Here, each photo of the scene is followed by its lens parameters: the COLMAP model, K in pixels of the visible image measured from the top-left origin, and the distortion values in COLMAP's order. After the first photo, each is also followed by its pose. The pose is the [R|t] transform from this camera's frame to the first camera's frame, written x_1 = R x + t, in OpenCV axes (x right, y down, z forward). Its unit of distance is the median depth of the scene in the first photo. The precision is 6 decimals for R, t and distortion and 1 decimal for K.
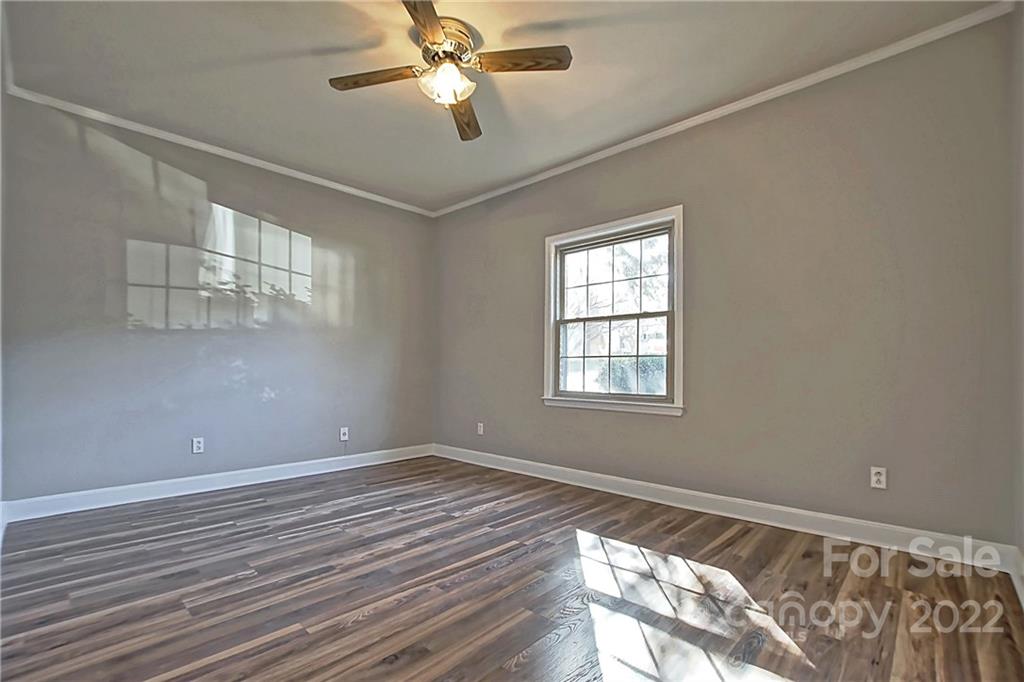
lens RADIAL K [[458.2, 0, 509.8], [0, 458.2, 361.2], [0, 0, 1]] dist [-0.025343, 0.000265]
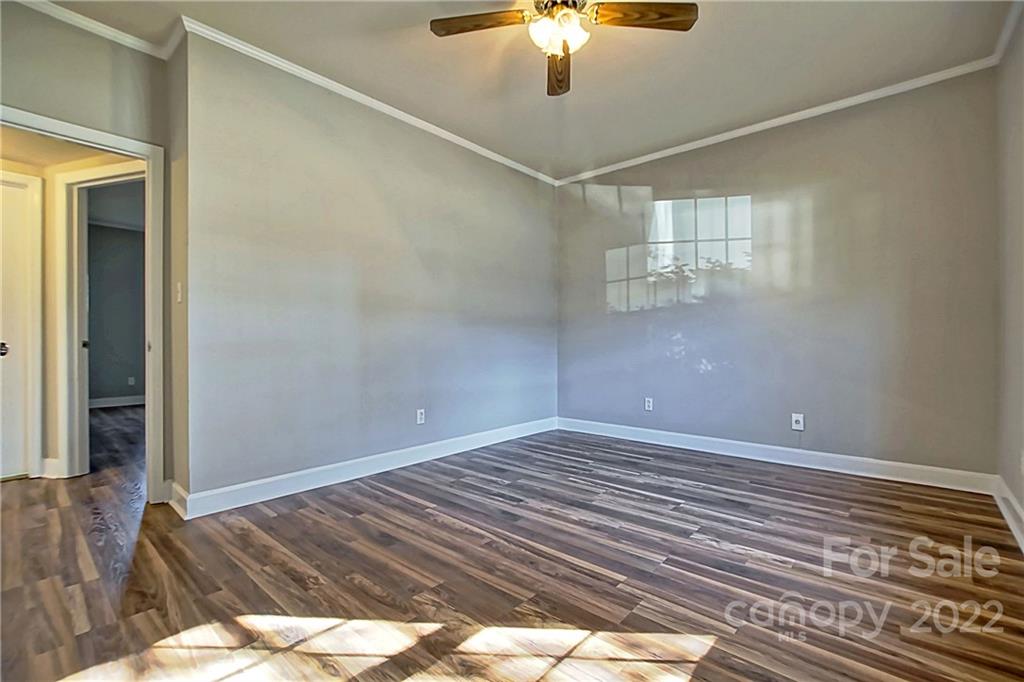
lens RADIAL K [[458.2, 0, 506.7], [0, 458.2, 341.4], [0, 0, 1]] dist [-0.025343, 0.000265]
pose [[0.020211, -0.004985, -0.999783, 0.549477], [0.017815, 0.999831, -0.004625, 0.015268], [0.999637, -0.017718, 0.020296, 0.607306]]
